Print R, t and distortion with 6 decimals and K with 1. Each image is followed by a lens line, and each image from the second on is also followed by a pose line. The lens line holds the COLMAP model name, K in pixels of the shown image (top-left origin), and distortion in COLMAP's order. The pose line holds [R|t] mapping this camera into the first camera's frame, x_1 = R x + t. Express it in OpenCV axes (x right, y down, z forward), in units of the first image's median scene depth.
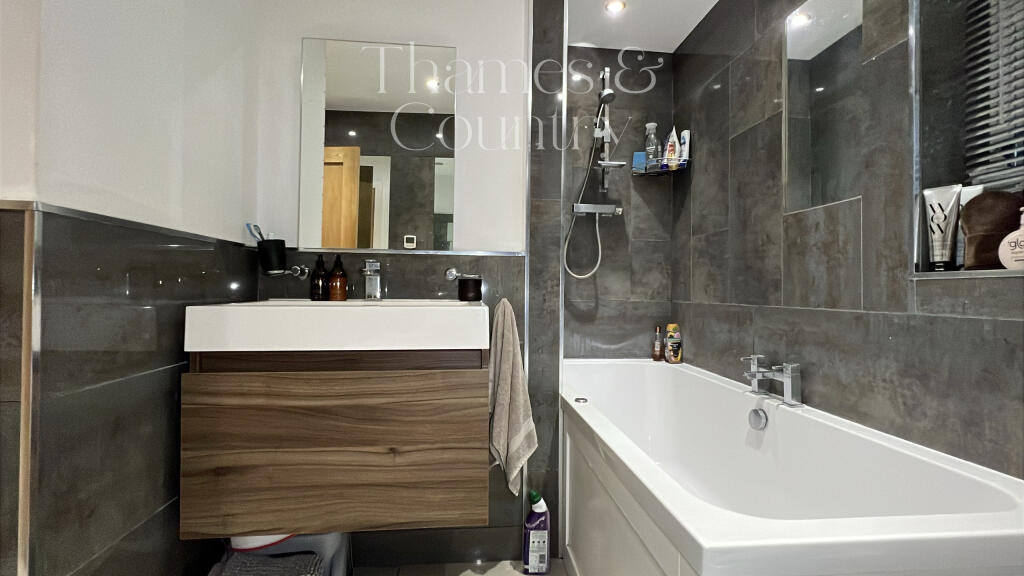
lens RADIAL K [[449.1, 0, 505.3], [0, 449.1, 287.7], [0, 0, 1]] dist [-0.009057, 0.000022]
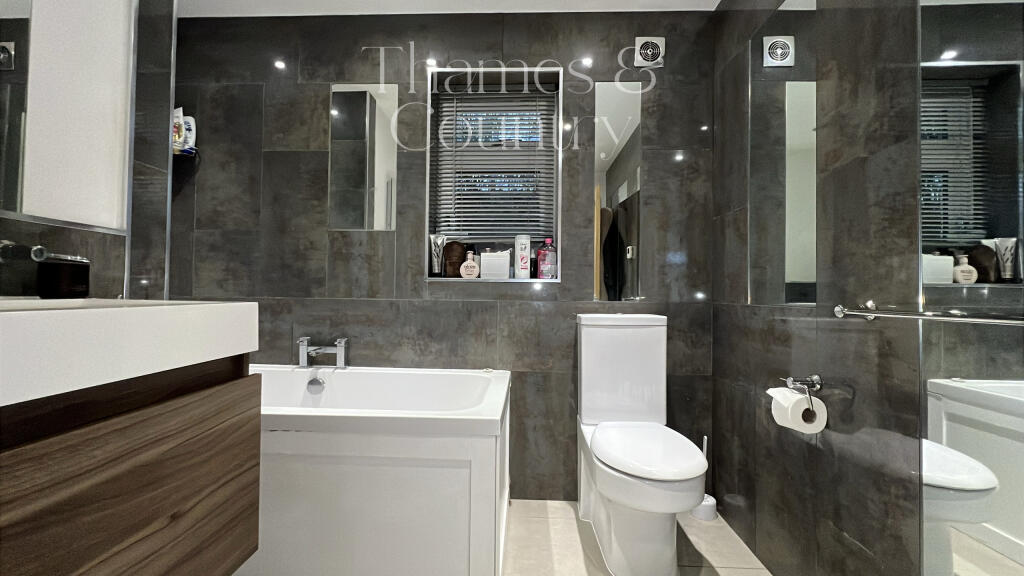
lens RADIAL K [[422.8, 0, 505.4], [0, 422.8, 286.9], [0, 0, 1]] dist [-0.001872, 0.000022]
pose [[0.153869, 0.007765, 0.988061, -0.634226], [-0.017994, 0.999825, -0.005055, 0.006366], [-0.987927, -0.017001, 0.153982, 0.320983]]
